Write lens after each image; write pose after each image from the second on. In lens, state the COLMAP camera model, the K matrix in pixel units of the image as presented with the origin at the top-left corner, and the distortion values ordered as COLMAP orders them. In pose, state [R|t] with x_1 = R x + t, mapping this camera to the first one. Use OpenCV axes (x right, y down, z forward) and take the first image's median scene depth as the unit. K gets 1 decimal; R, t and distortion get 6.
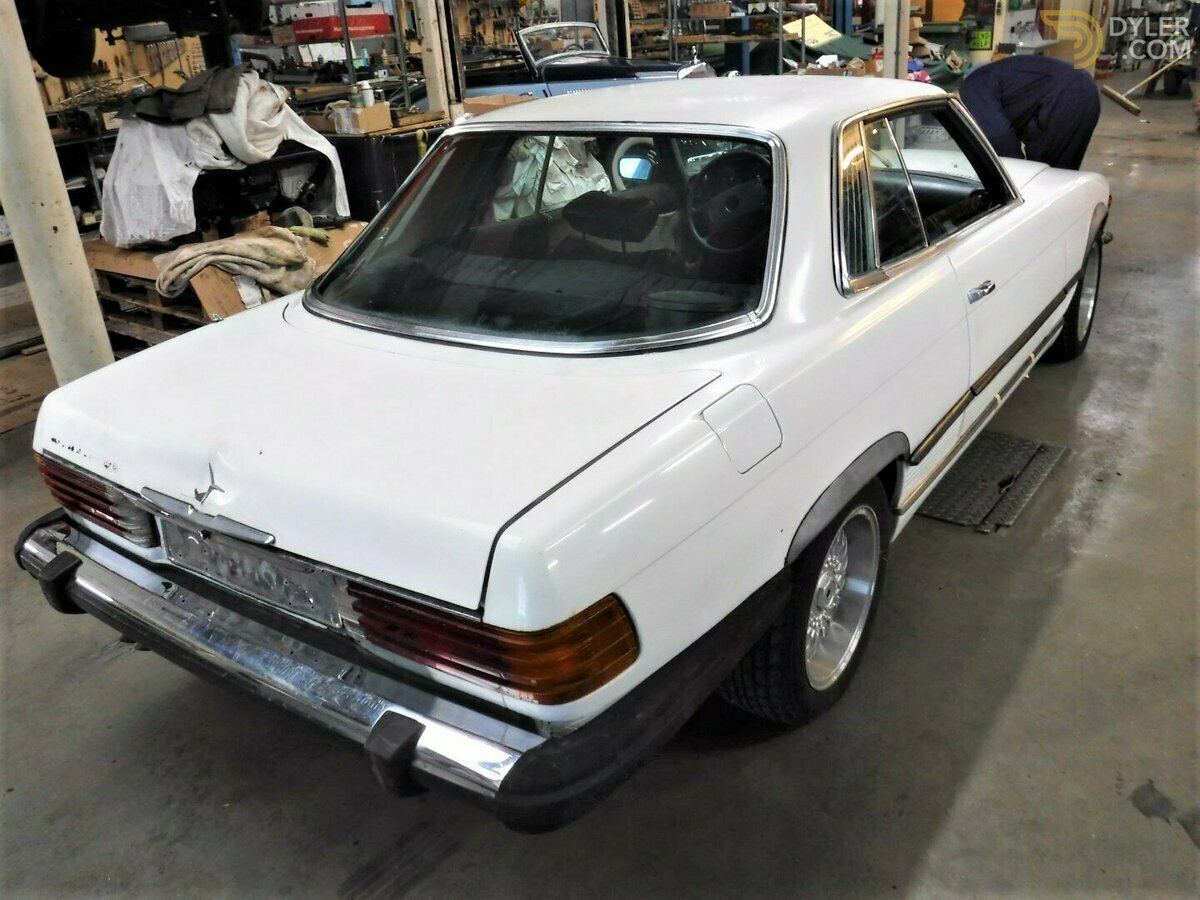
lens RADIAL K [[968.1, 0, 596.0], [0, 968.1, 448.0], [0, 0, 1]] dist [-0.081446, 0.032308]
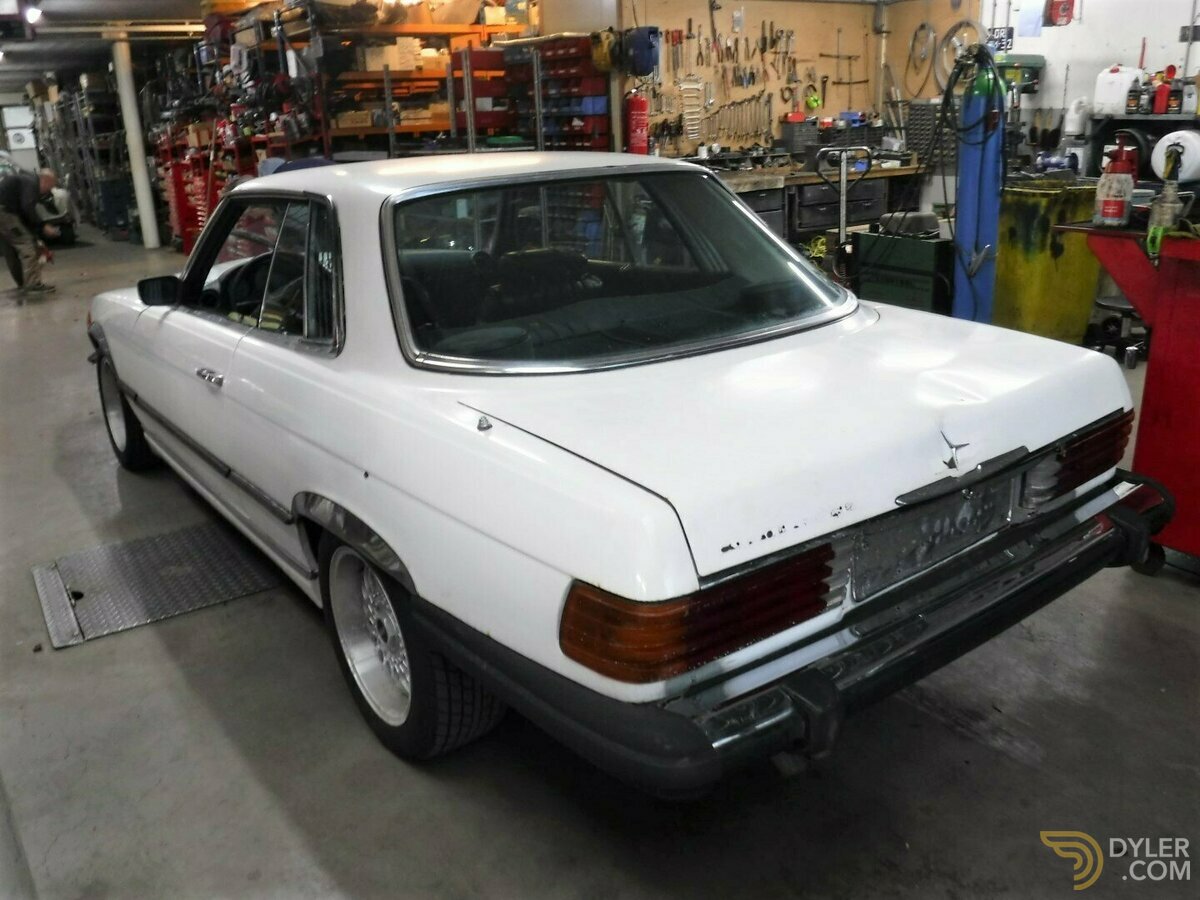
lens RADIAL K [[969.4, 0, 593.2], [0, 969.4, 447.6], [0, 0, 1]] dist [-0.082277, 0.036005]
pose [[0.306980, -0.244625, 0.919740, -0.833026], [0.401154, 0.909617, 0.108040, -0.129785], [-0.863040, 0.335791, 0.377366, 0.532282]]
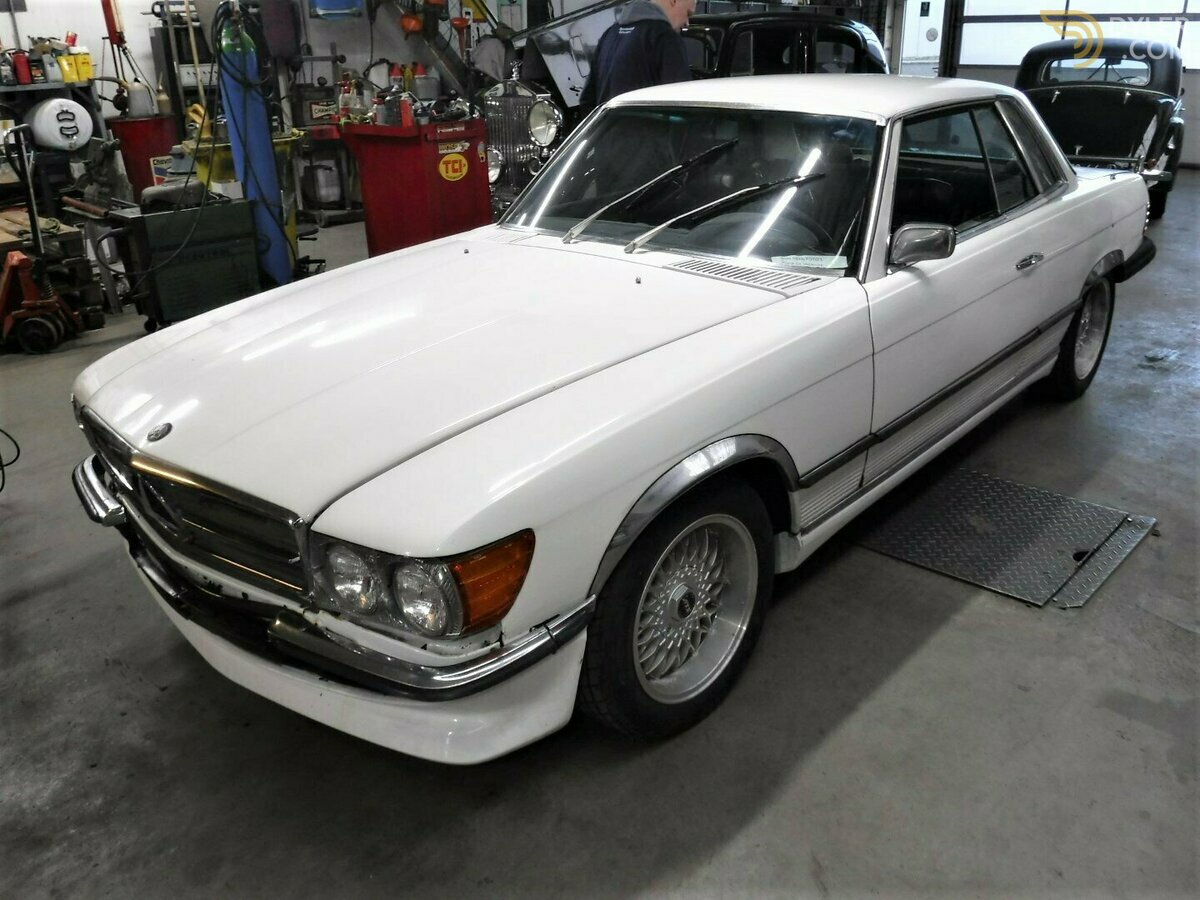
lens RADIAL K [[968.1, 0, 596.0], [0, 968.1, 448.0], [0, 0, 1]] dist [-0.081446, 0.032308]
pose [[-0.989068, 0.056850, 0.136059, 0.253389], [0.138384, 0.676530, 0.723296, -0.923866], [-0.050929, 0.734217, -0.677002, 2.052272]]
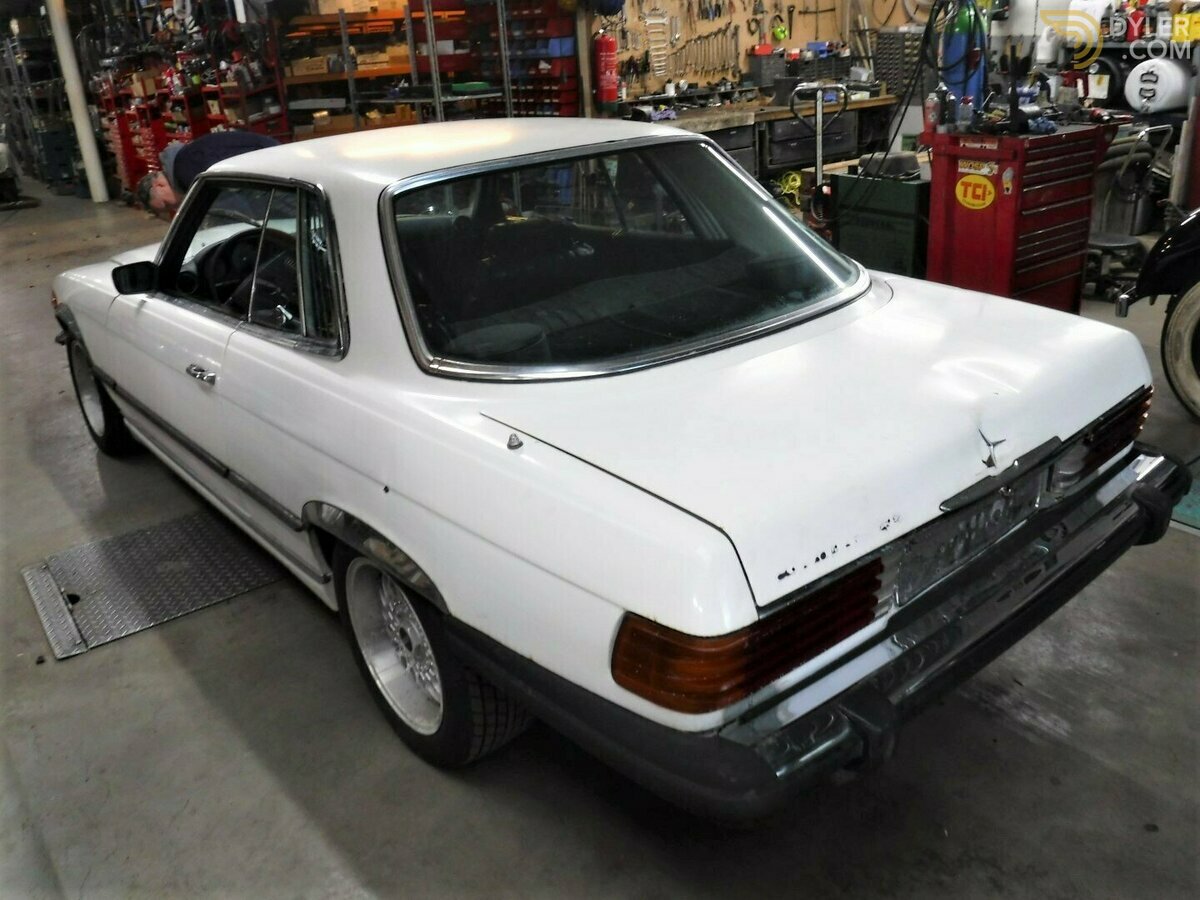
lens RADIAL K [[968.1, 0, 596.0], [0, 968.1, 448.0], [0, 0, 1]] dist [-0.081446, 0.032308]
pose [[0.259195, -0.321568, 0.910721, -0.814128], [0.431880, 0.882010, 0.188515, -0.188265], [-0.863885, 0.344459, 0.367492, 0.557973]]
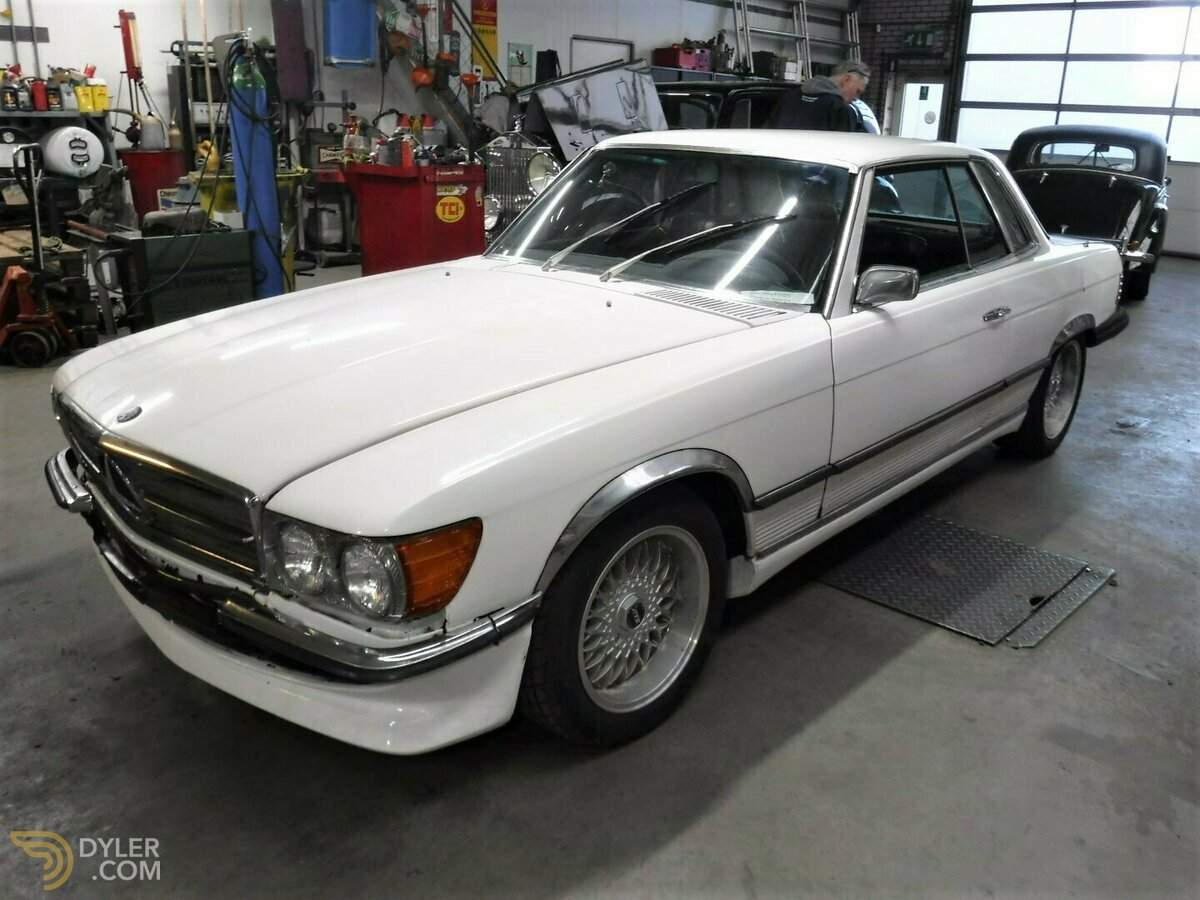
lens RADIAL K [[968.1, 0, 596.0], [0, 968.1, 448.0], [0, 0, 1]] dist [-0.081446, 0.032308]
pose [[-0.991784, 0.015063, 0.127033, 0.227046], [0.097755, 0.729776, 0.676662, -0.903833], [-0.082513, 0.683521, -0.725252, 2.091960]]
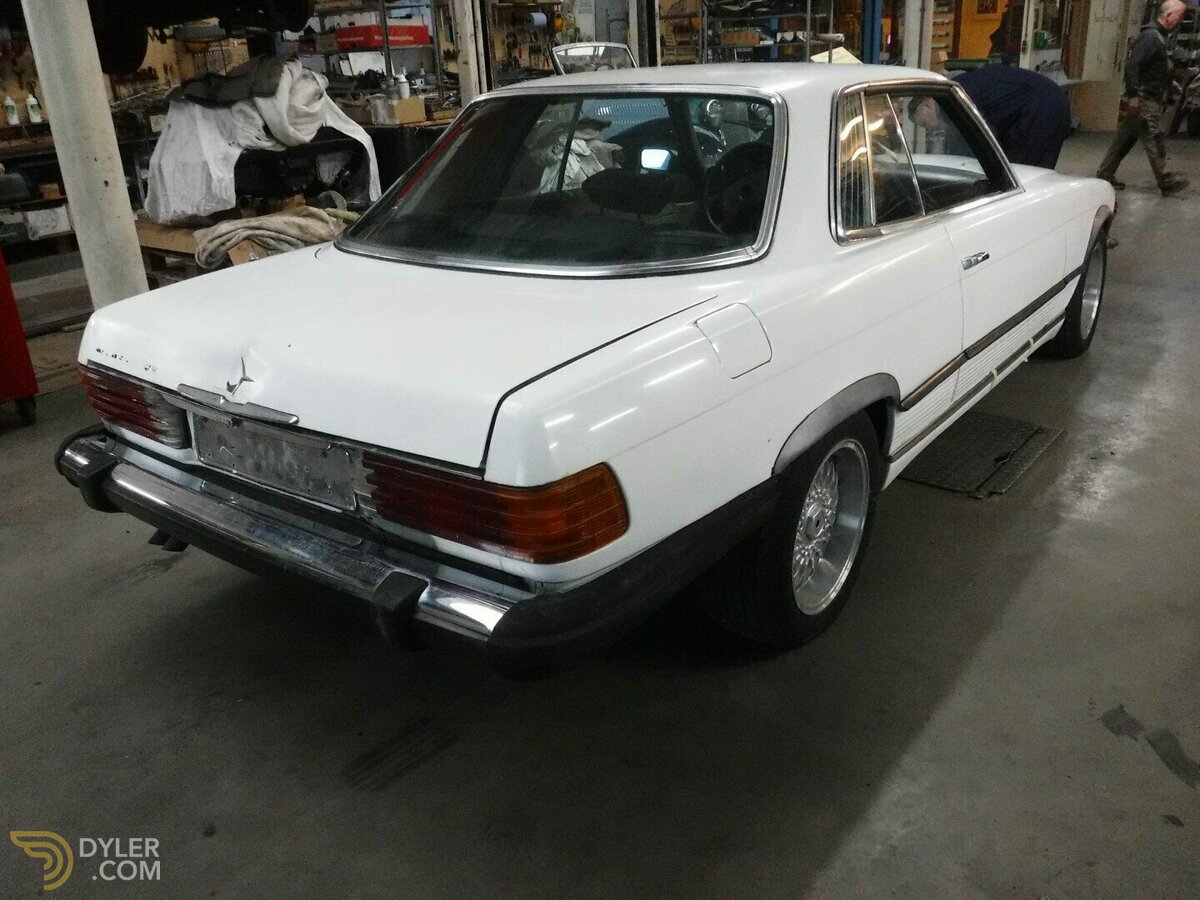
lens RADIAL K [[967.8, 0, 600.0], [0, 967.8, 450.0], [0, 0, 1]] dist [-0.084151, 0.039609]
pose [[0.999229, 0.033240, -0.020895, 0.016397], [-0.033997, 0.998736, -0.037027, 0.083549], [0.019638, 0.037709, 0.999096, -0.042406]]
